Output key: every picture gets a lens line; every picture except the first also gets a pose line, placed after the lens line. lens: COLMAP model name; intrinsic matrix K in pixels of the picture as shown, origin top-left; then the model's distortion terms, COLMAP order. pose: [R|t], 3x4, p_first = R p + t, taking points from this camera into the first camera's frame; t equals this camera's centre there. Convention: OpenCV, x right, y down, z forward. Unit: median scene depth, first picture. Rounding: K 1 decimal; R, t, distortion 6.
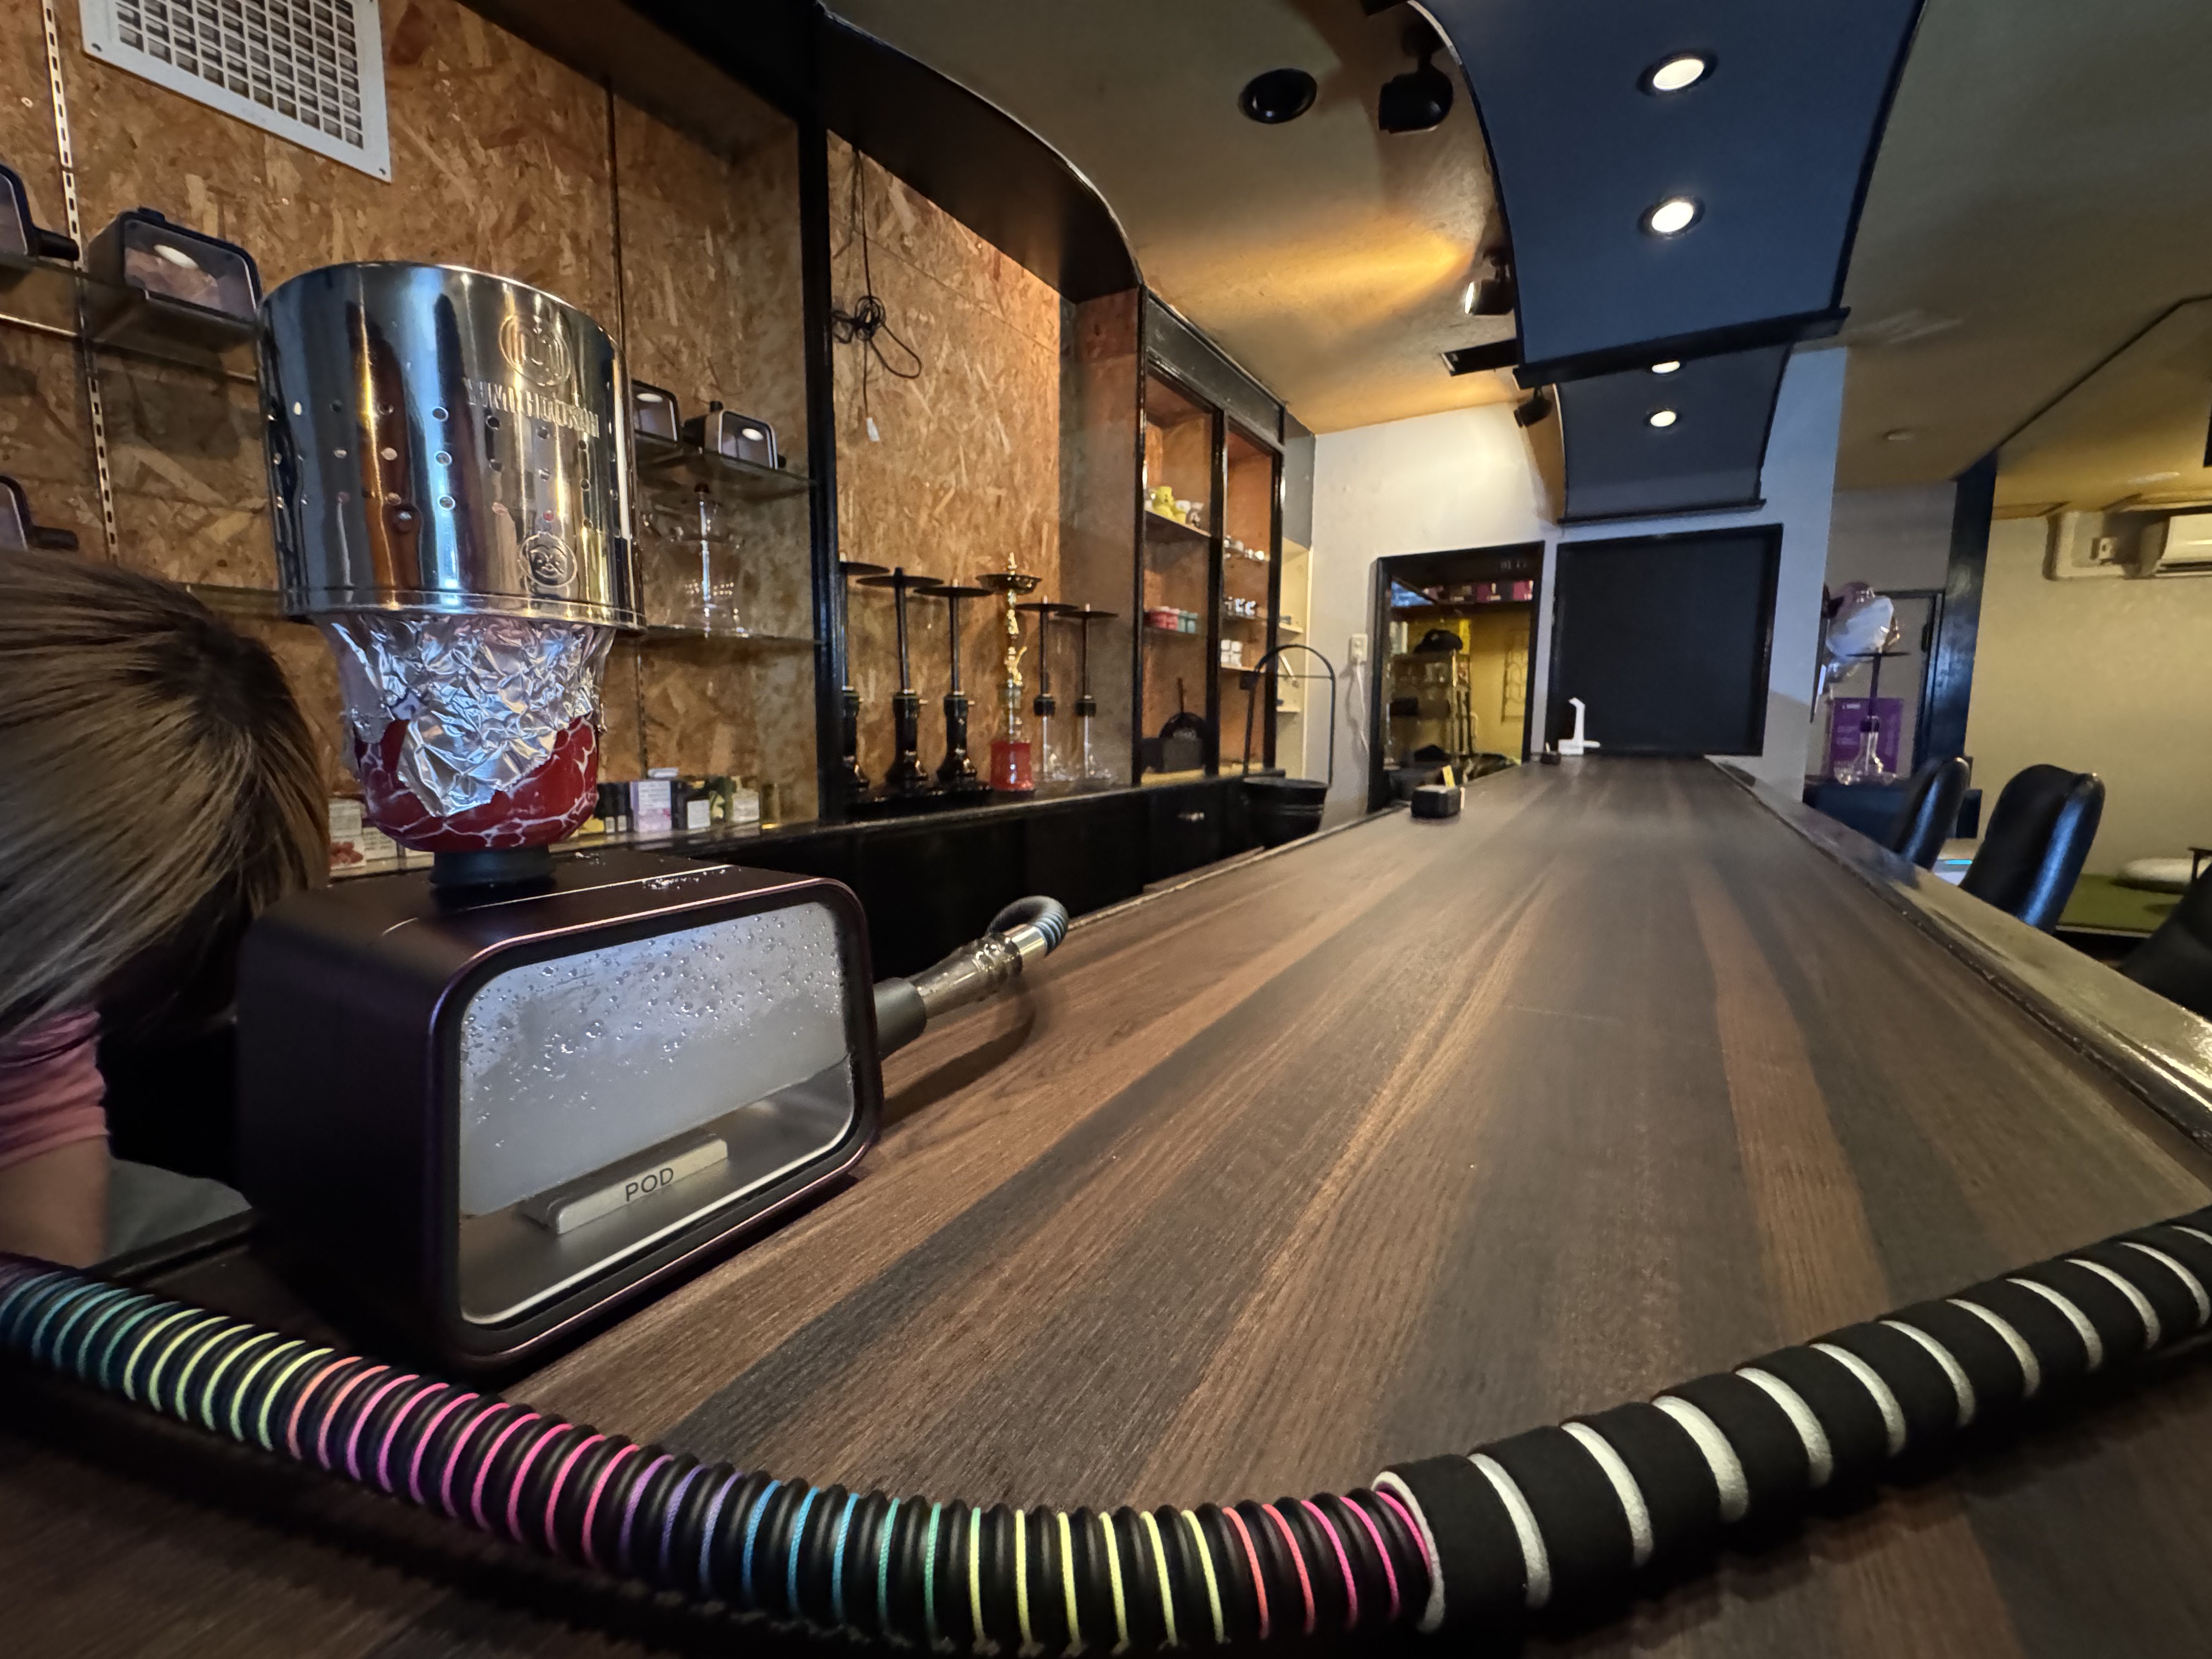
lens RADIAL K [[903.2, 0, 1112.4], [0, 903.2, 823.4], [0, 0, 1]] dist [0.003282, 0.000426]
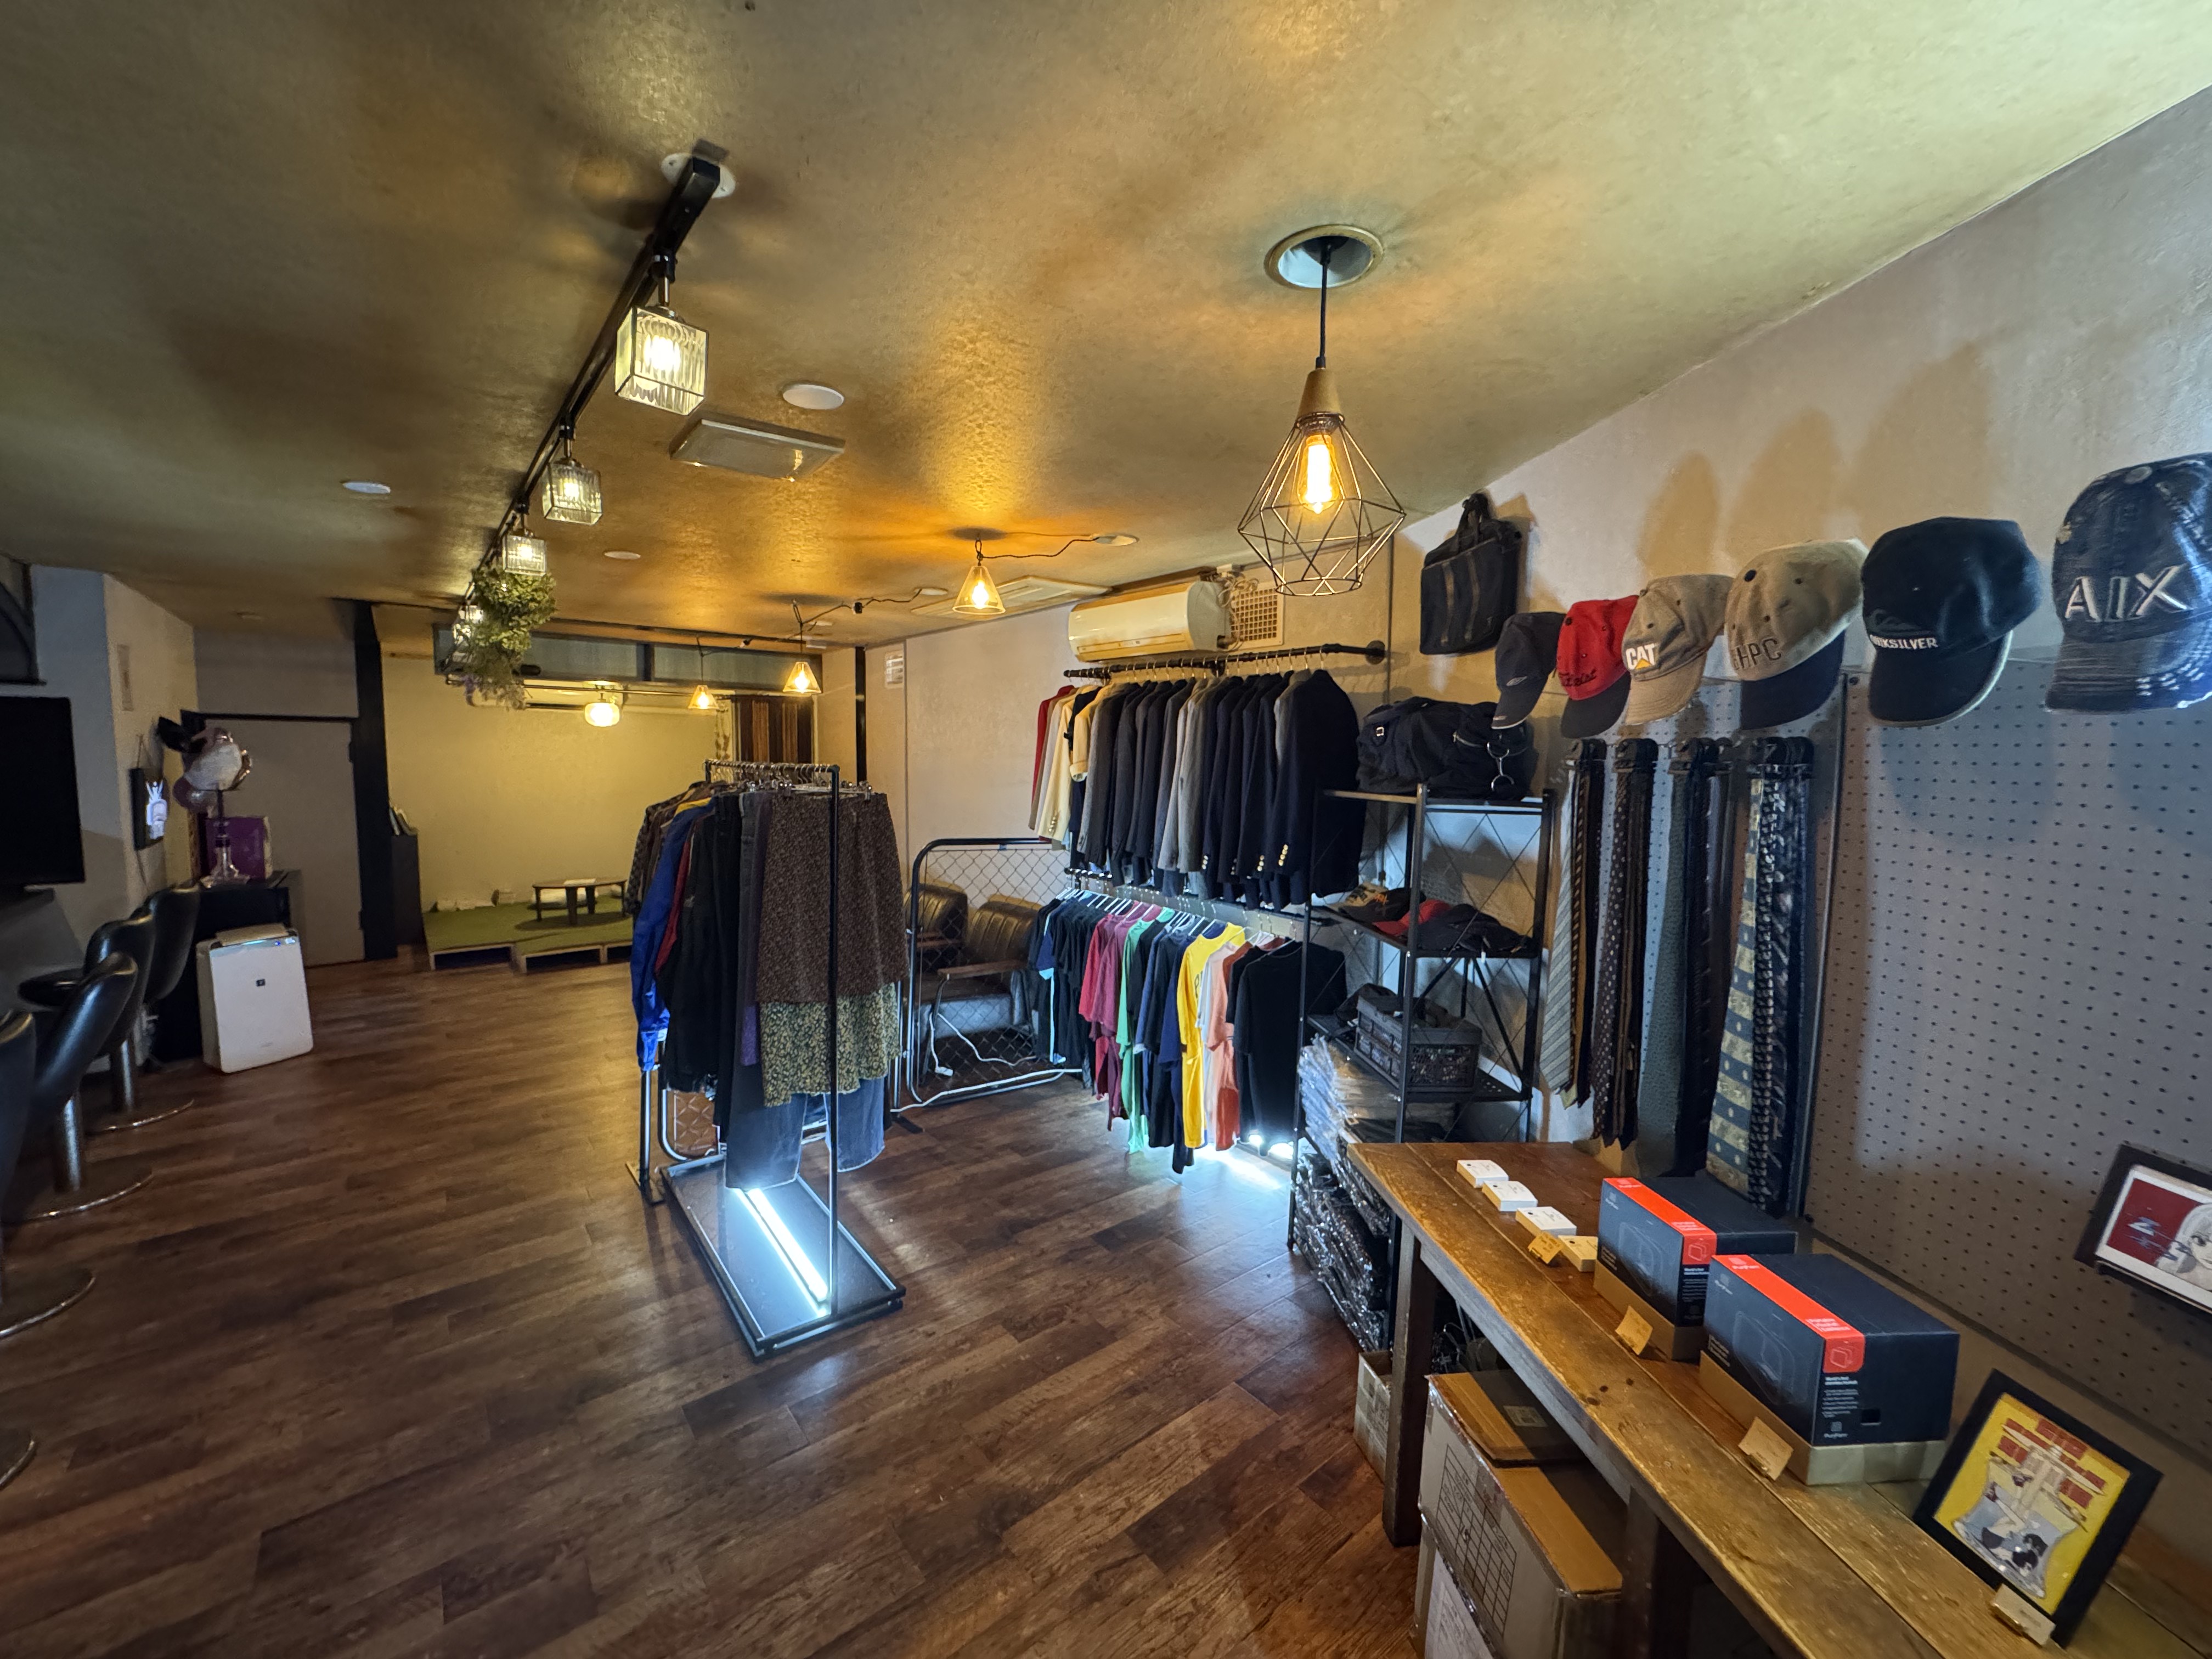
lens RADIAL K [[903.2, 0, 1112.2], [0, 903.2, 819.1], [0, 0, 1]] dist [0.003282, 0.000426]
pose [[0.357465, -0.070763, 0.931242, 0.068008], [0.099087, 0.994371, 0.037524, -0.060741], [-0.928655, 0.078860, 0.362464, -0.677983]]
